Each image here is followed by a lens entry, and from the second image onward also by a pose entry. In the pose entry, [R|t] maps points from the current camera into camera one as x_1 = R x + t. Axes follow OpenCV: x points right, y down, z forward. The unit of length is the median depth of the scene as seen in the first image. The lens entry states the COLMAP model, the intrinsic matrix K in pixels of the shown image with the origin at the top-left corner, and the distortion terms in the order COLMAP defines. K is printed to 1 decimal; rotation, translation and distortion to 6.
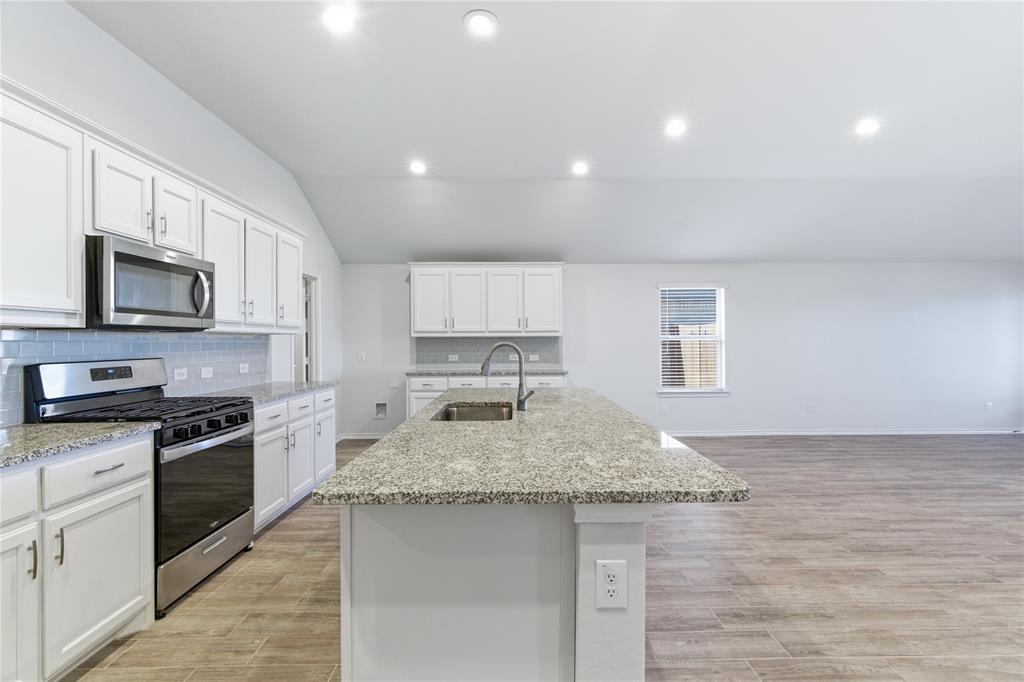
lens RADIAL K [[462.7, 0, 516.6], [0, 462.7, 338.8], [0, 0, 1]] dist [0.002942, 0.000406]
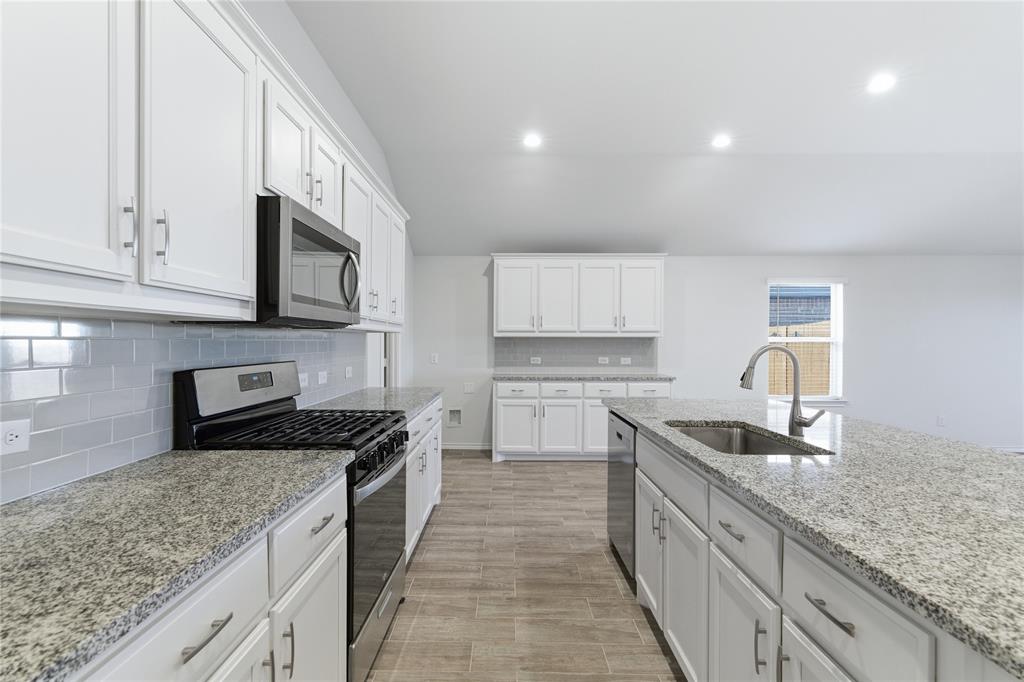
lens RADIAL K [[471.9, 0, 512.0], [0, 471.9, 341.0], [0, 0, 1]] dist [0.001611, 0.000378]
pose [[0.999620, 0.007125, -0.026632, -0.261604], [-0.007031, 0.999969, 0.003615, 0.000972], [0.026657, -0.003427, 0.999639, 0.135727]]
